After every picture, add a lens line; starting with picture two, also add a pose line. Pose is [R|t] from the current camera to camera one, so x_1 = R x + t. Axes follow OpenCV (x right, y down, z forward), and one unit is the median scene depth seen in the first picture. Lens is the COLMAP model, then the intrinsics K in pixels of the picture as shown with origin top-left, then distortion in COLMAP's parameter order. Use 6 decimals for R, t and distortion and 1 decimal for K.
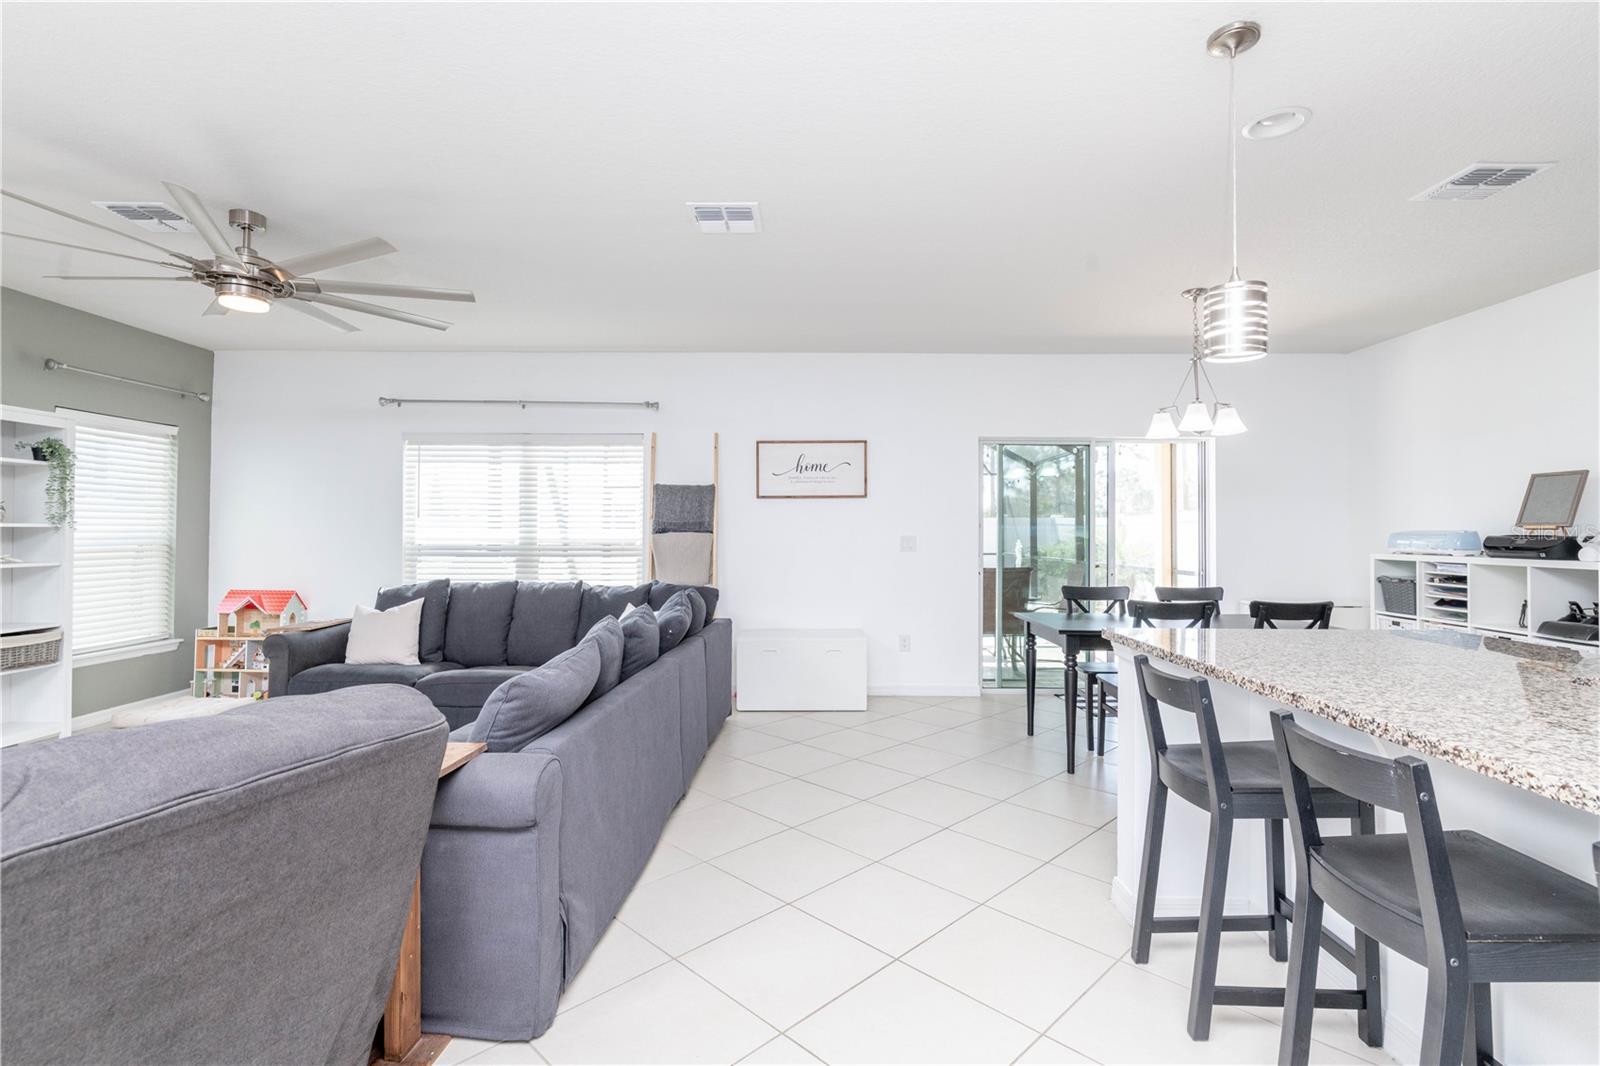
lens RADIAL K [[743.5, 0, 807.8], [0, 743.5, 521.7], [0, 0, 1]] dist [-0.002637, -0.001178]
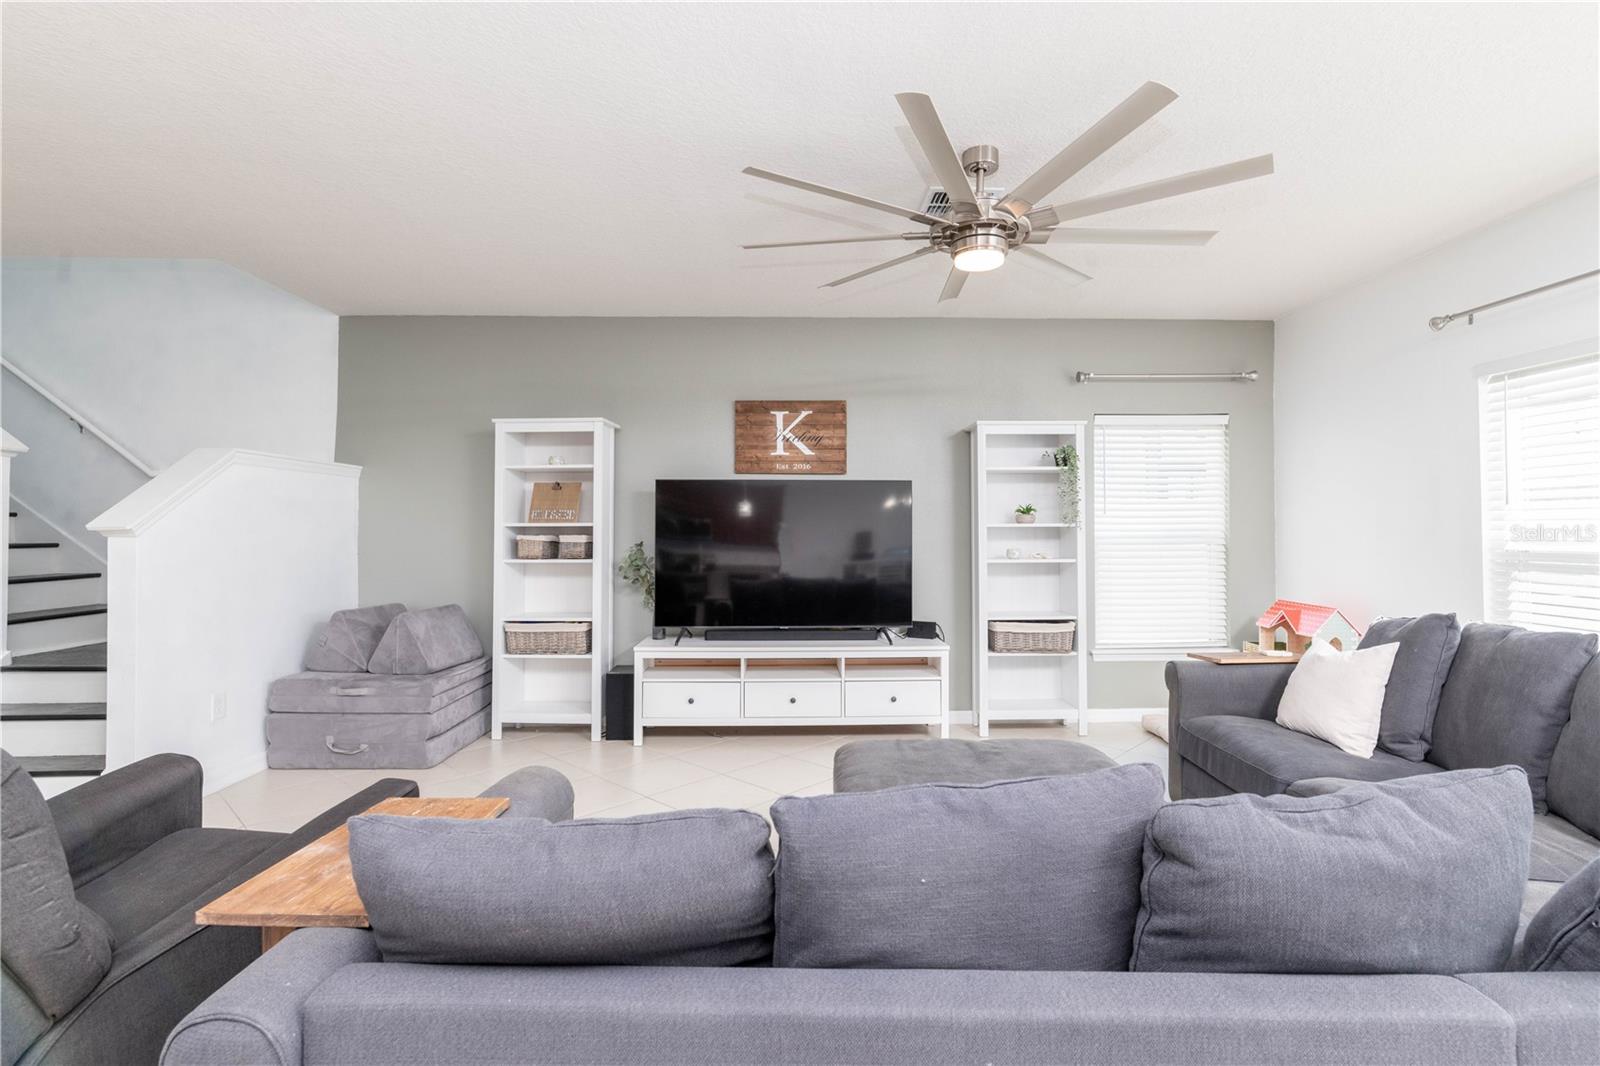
lens RADIAL K [[743.5, 0, 807.8], [0, 743.5, 521.7], [0, 0, 1]] dist [-0.002637, -0.001178]
pose [[0.034660, -0.018140, -0.999235, 0.047722], [0.017354, 0.999695, -0.017546, 0.012116], [0.999248, -0.016733, 0.034965, 0.546834]]
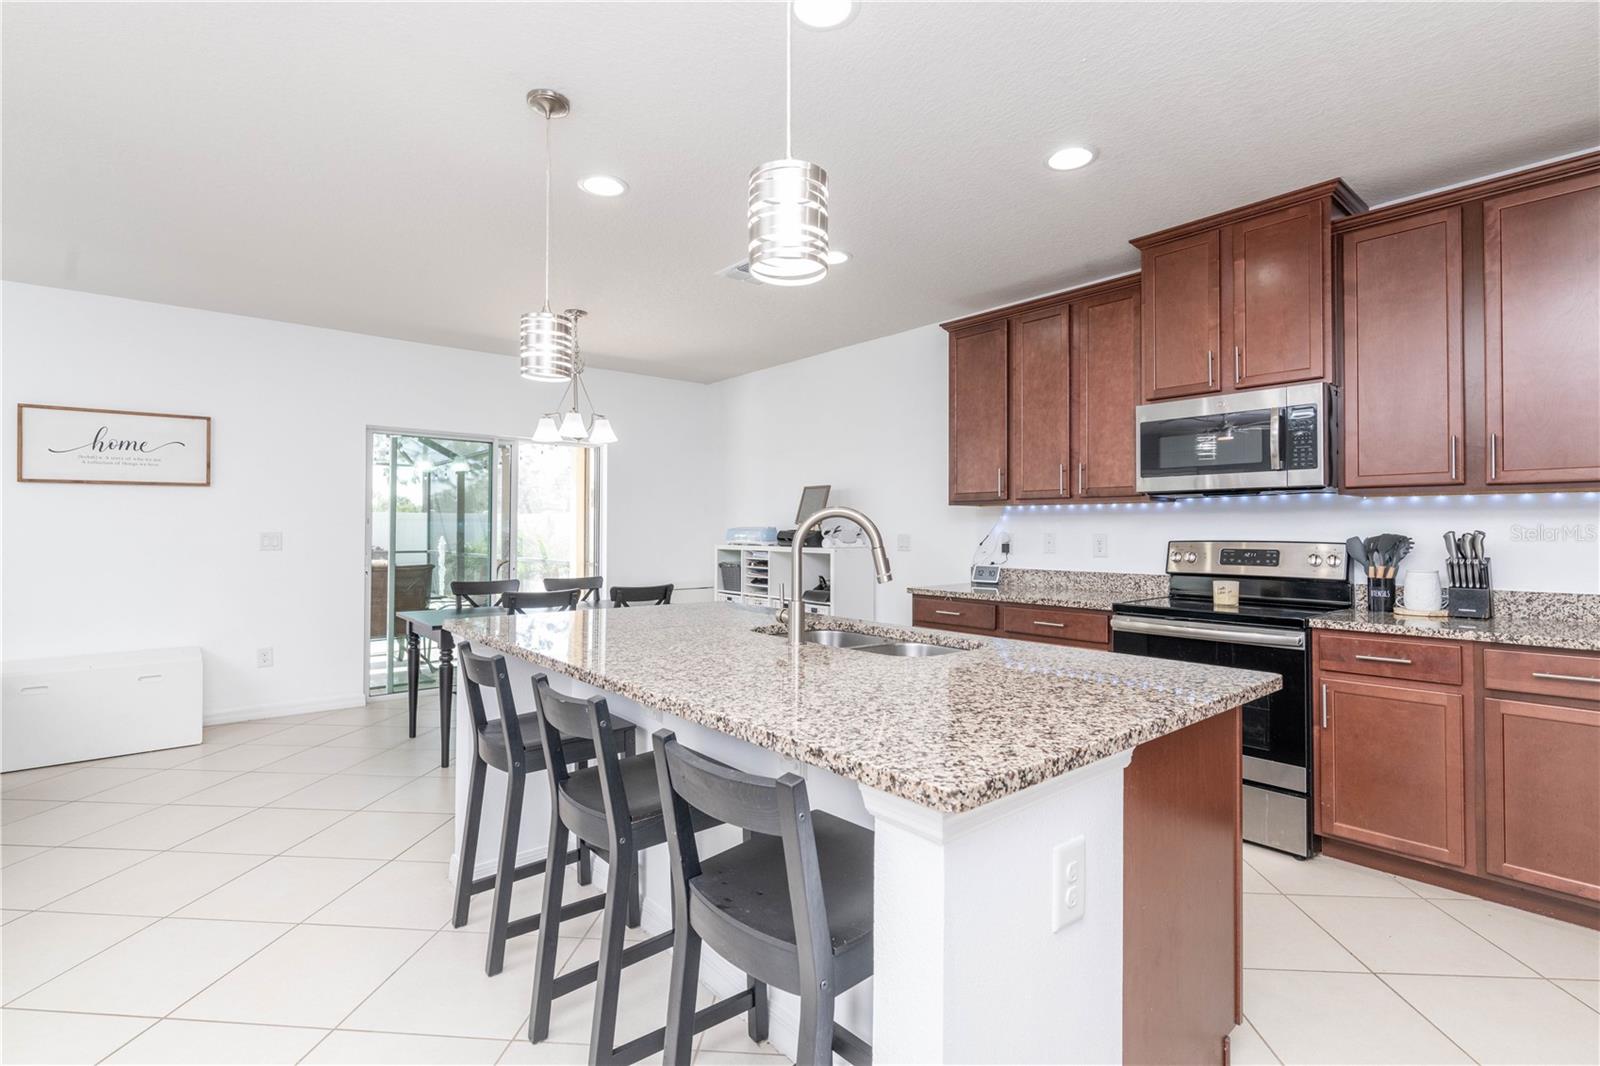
lens RADIAL K [[743.5, 0, 807.8], [0, 743.5, 521.7], [0, 0, 1]] dist [-0.002637, -0.001178]
pose [[0.758710, 0.004555, 0.651413, 0.058225], [-0.008209, 0.999963, 0.002569, -0.001134], [-0.651377, -0.007296, 0.758719, -0.068537]]
